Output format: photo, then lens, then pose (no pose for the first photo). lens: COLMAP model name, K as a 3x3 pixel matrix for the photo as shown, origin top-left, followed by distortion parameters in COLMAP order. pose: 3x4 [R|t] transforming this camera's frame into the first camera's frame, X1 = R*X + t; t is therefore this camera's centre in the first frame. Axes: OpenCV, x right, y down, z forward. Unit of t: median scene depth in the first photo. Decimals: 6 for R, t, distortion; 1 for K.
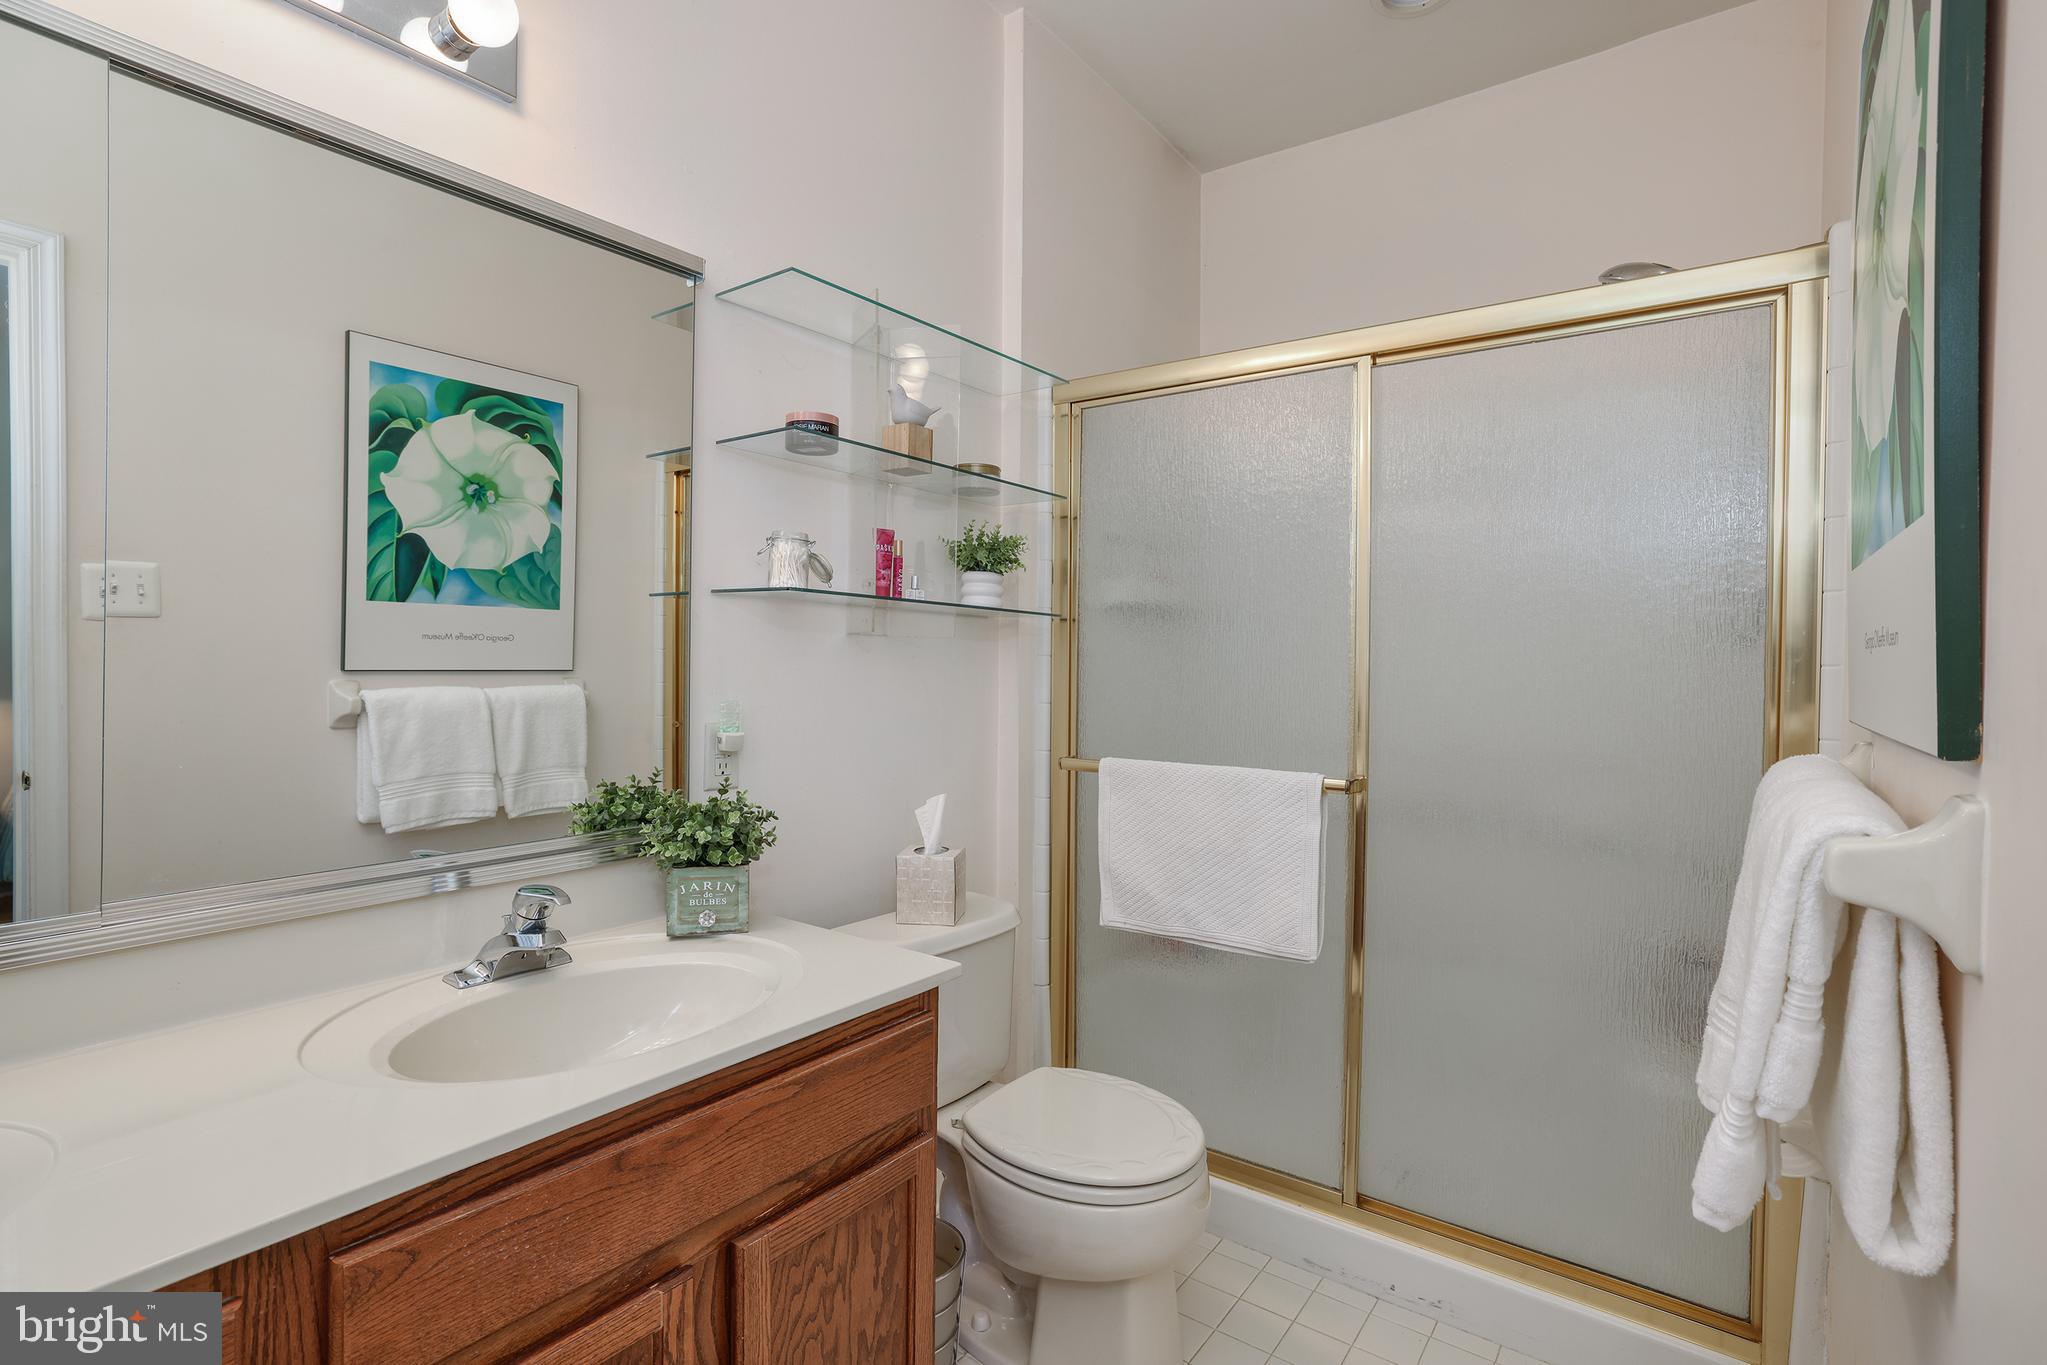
lens RADIAL K [[969.4, 0, 1028.9], [0, 969.4, 672.2], [0, 0, 1]] dist [-0.002953, -0.000470]
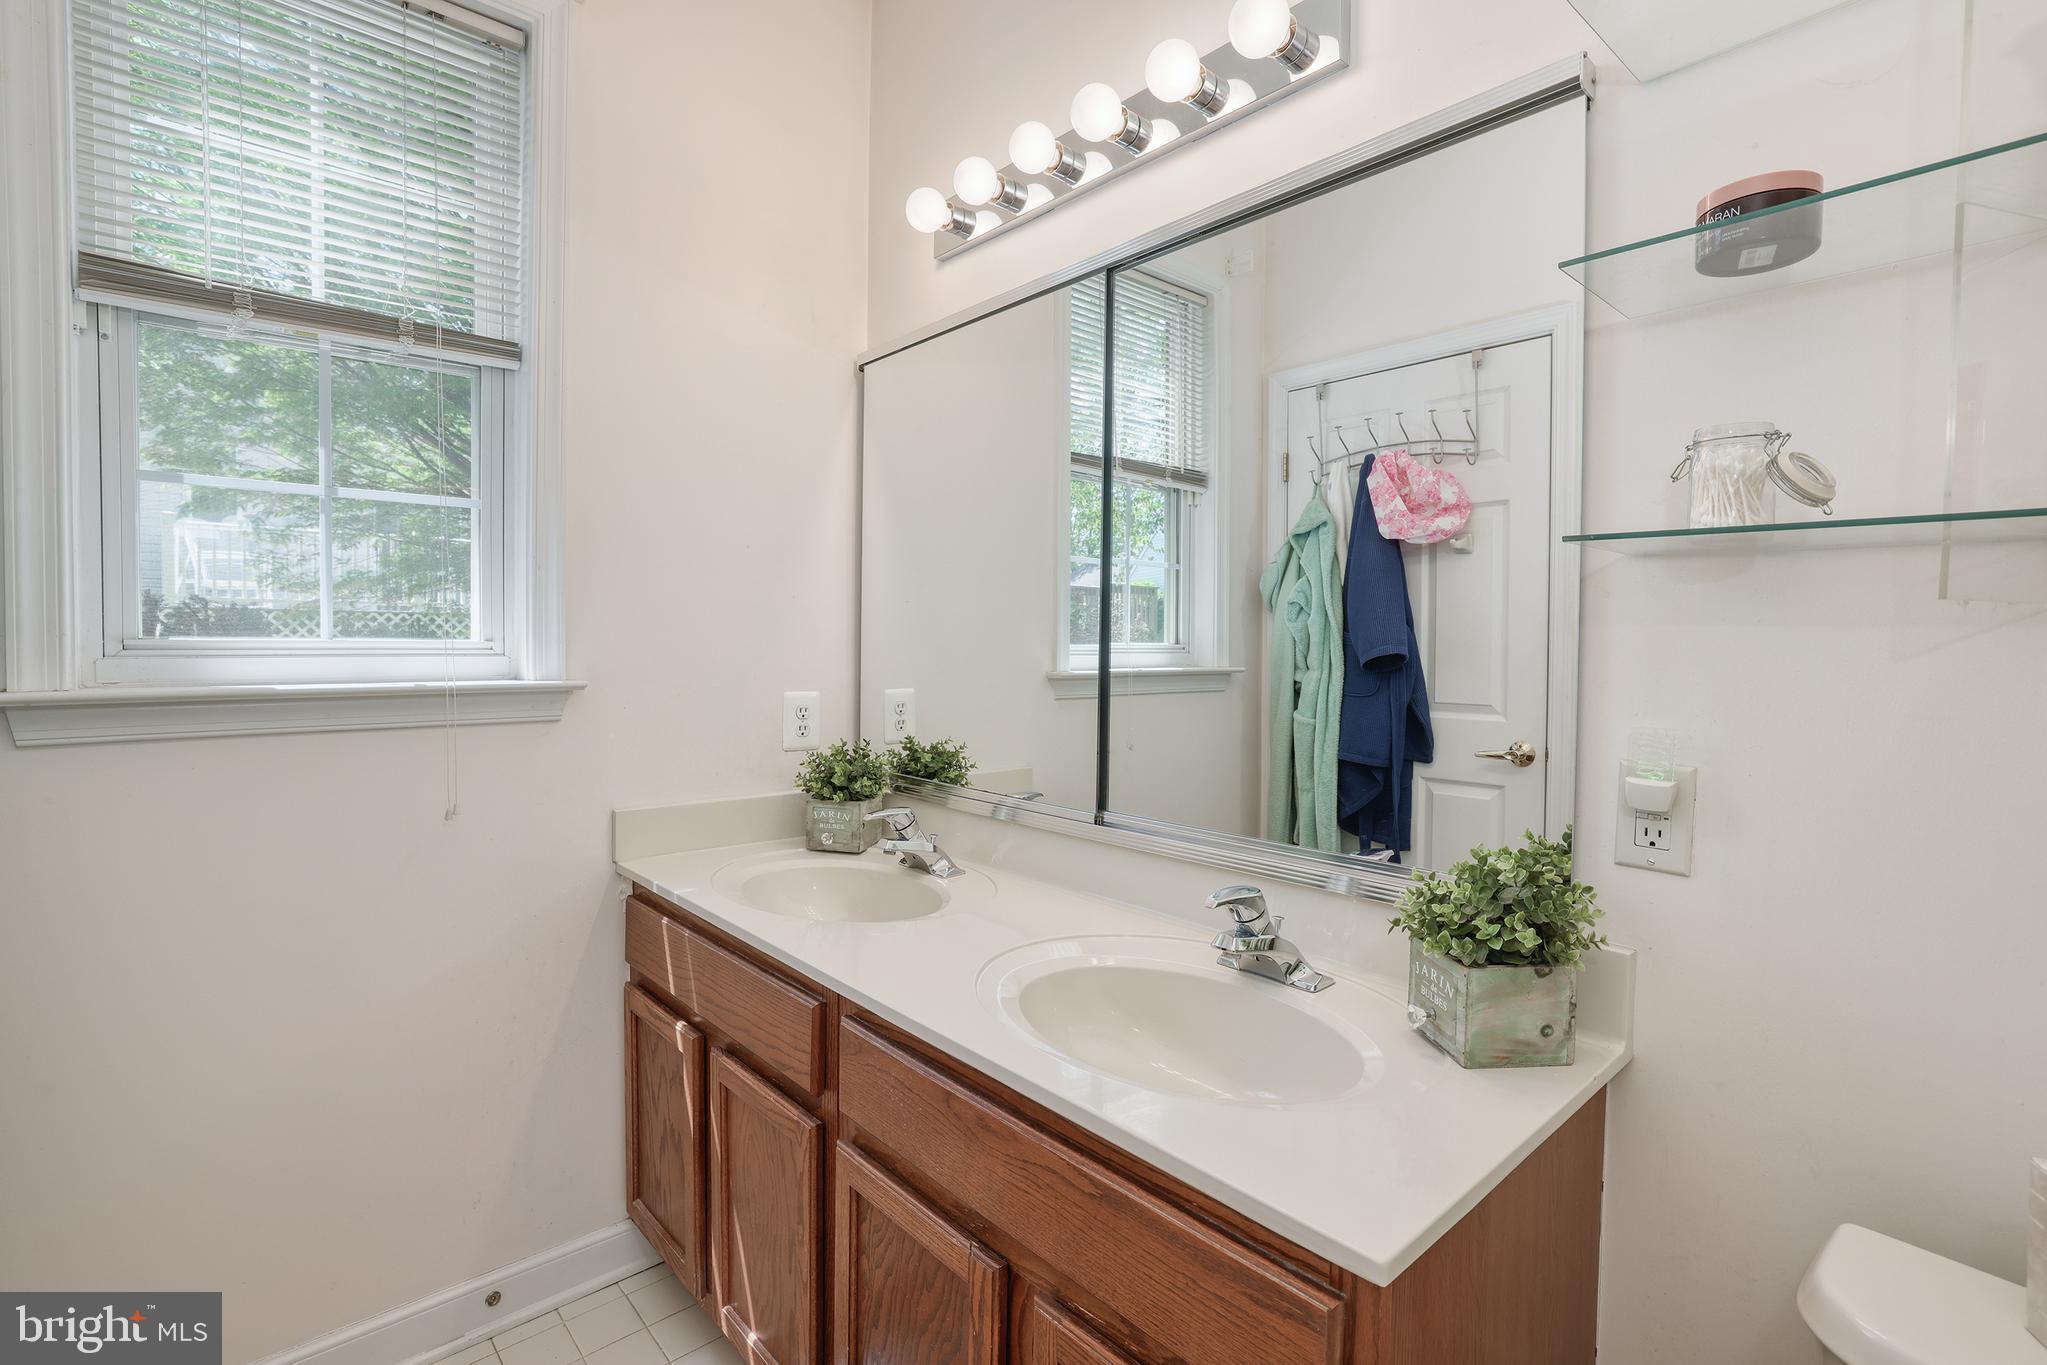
lens RADIAL K [[969.4, 0, 1028.9], [0, 969.4, 672.2], [0, 0, 1]] dist [-0.002953, -0.000470]
pose [[-0.218235, 0.017037, -0.975747, 0.420488], [-0.008872, 0.999772, 0.019440, -0.016091], [0.975856, 0.012899, -0.218034, 0.840272]]
